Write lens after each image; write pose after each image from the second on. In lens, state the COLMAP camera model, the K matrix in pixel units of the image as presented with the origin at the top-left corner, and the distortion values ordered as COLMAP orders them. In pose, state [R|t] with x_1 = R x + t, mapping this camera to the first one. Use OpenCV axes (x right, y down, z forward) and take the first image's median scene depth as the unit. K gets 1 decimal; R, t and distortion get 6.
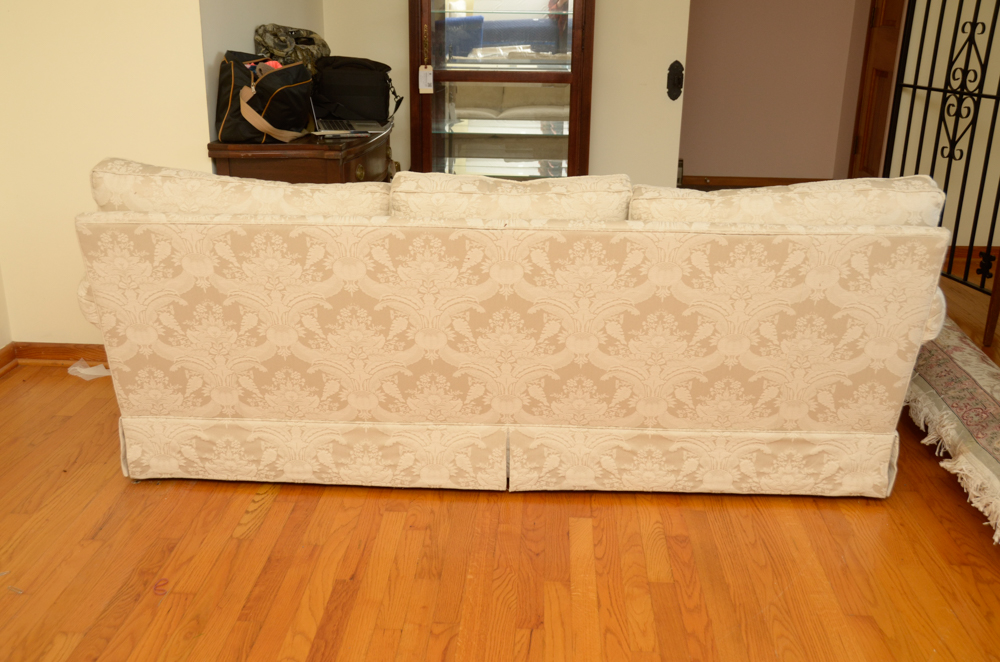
lens RADIAL K [[1048.4, 0, 488.3], [0, 1048.4, 354.5], [0, 0, 1]] dist [-0.066135, 0.217551]
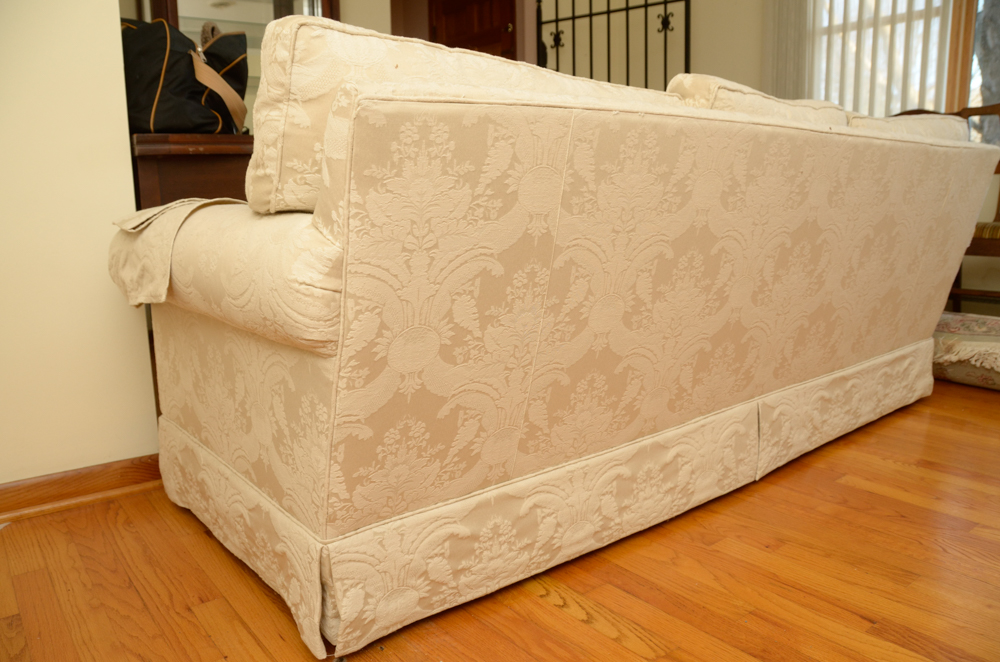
lens RADIAL K [[762.3, 0, 494.7], [0, 762.3, 350.5], [0, 0, 1]] dist [-0.173496, 0.108378]
pose [[0.753600, -0.158872, 0.637845, -0.509228], [0.243886, 0.968670, -0.046874, 0.007526], [-0.610415, 0.190886, 0.768737, 0.663443]]
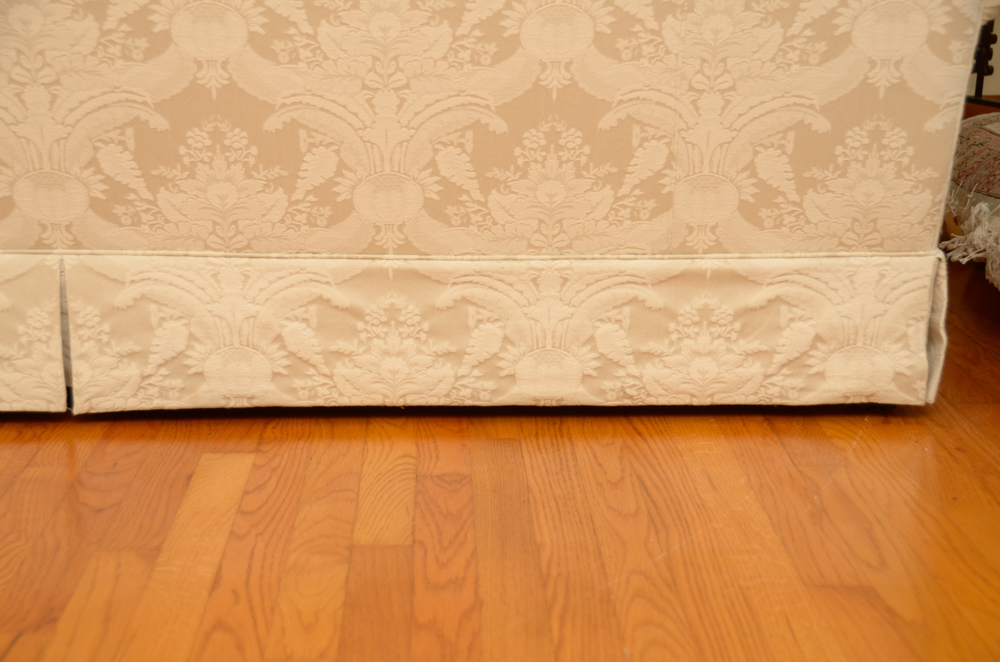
lens RADIAL K [[1834.0, 0, 492.6], [0, 1834.0, 369.8], [0, 0, 1]] dist [0.296572, 0.150488]
pose [[0.996179, -0.020946, 0.084791, 0.130035], [0.027955, 0.996212, -0.082338, 0.184144], [-0.082745, 0.084394, 0.992991, 0.222710]]
